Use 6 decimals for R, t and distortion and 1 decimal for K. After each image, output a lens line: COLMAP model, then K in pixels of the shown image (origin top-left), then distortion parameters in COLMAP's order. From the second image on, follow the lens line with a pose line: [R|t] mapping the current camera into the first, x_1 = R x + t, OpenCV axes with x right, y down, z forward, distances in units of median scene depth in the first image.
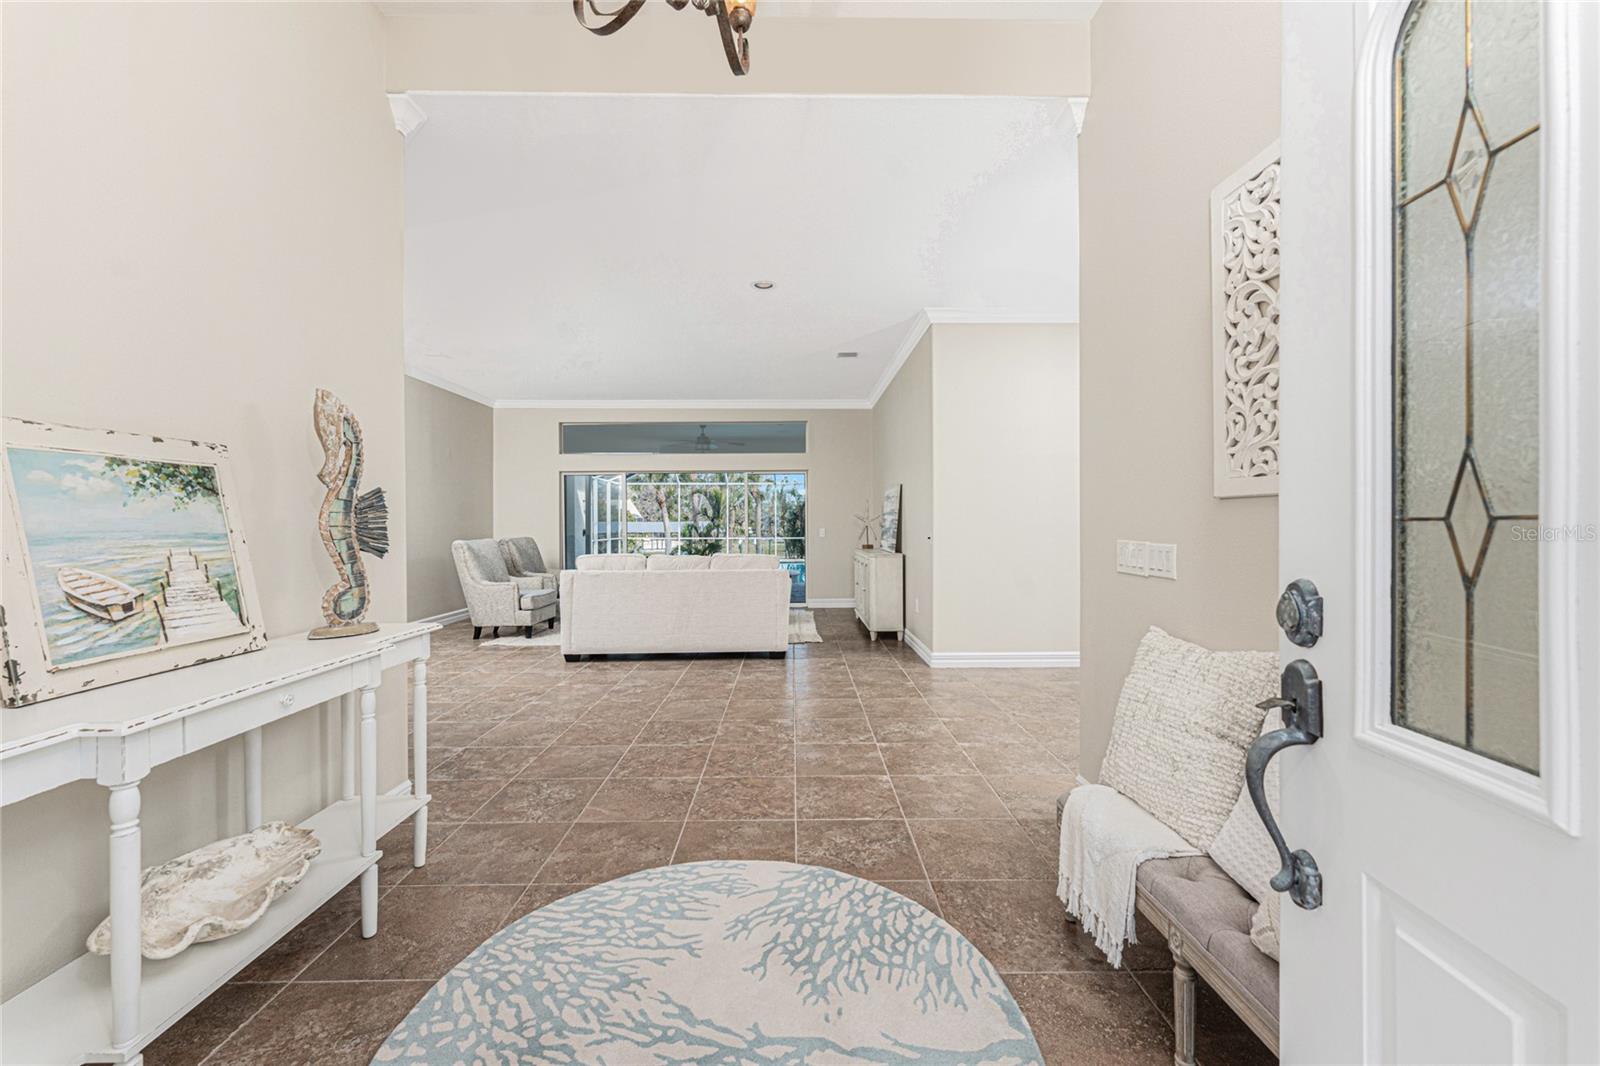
lens RADIAL K [[637.0, 0, 804.5], [0, 637.0, 527.3], [0, 0, 1]] dist [0.000387, 0.000044]
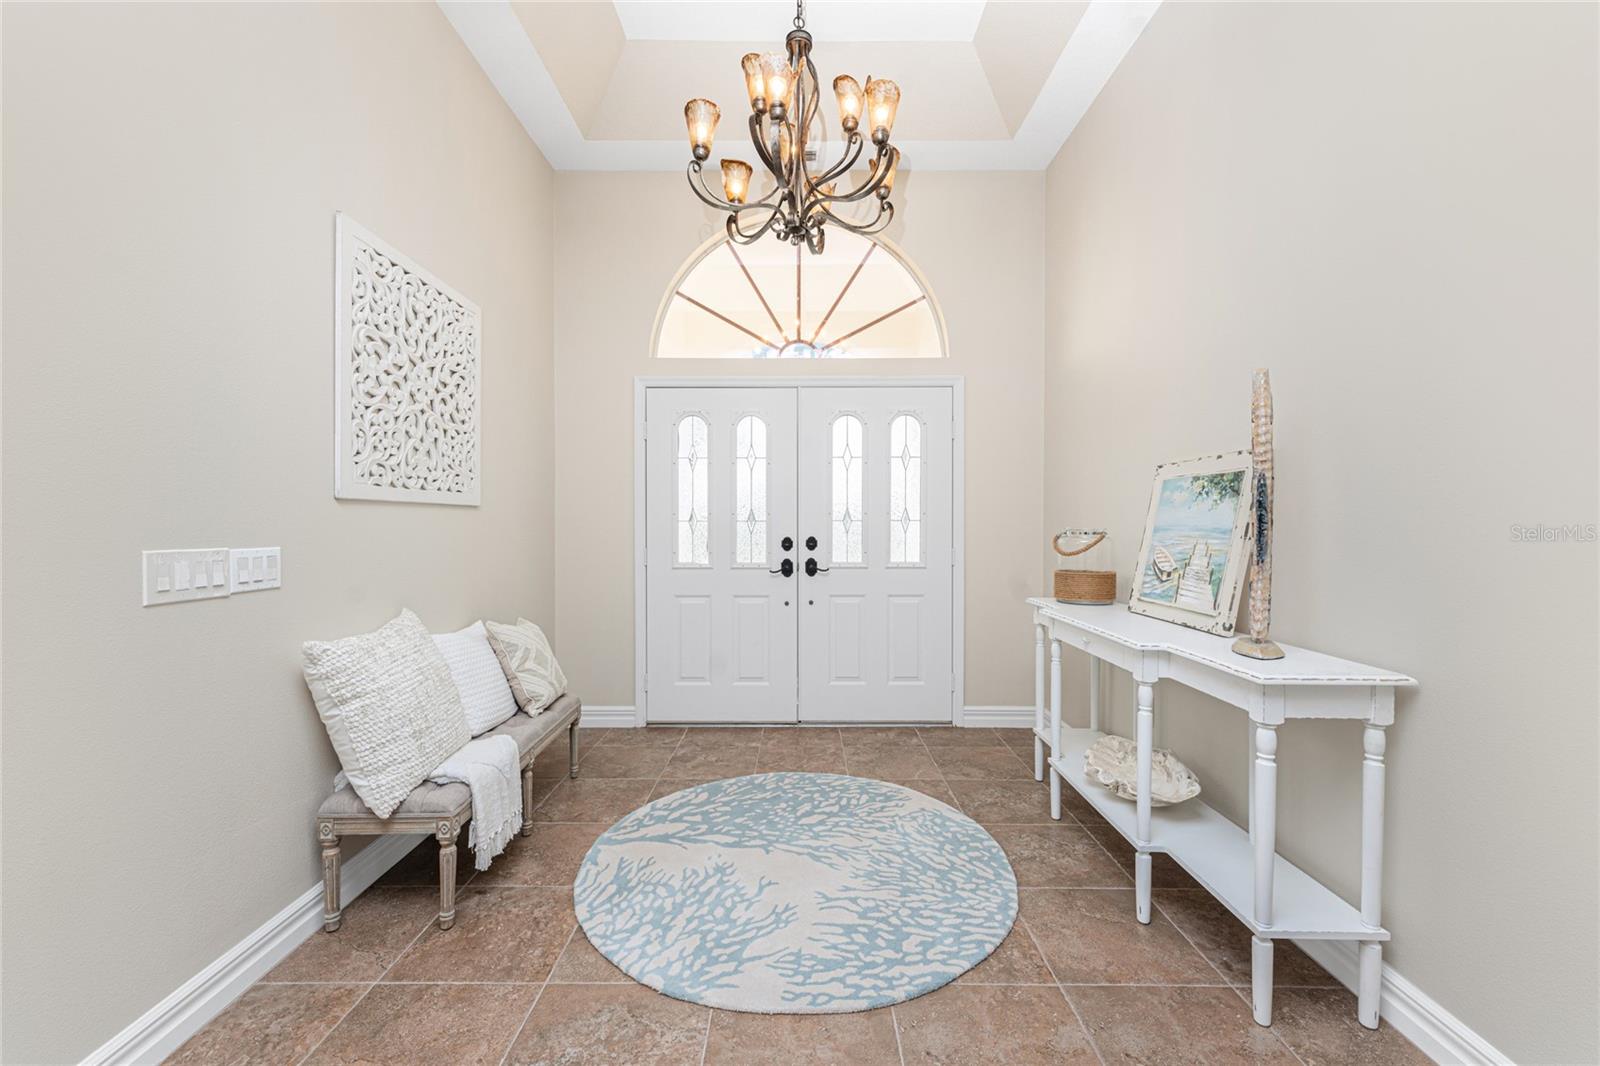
lens RADIAL K [[637.6, 0, 800.0], [0, 637.6, 533.0], [0, 0, 1]] dist [-0.000852, -0.000047]
pose [[-0.999800, 0.001549, 0.019936, -0.136208], [0.002015, 0.999725, 0.023375, -0.009822], [-0.019894, 0.023411, -0.999528, 1.837947]]
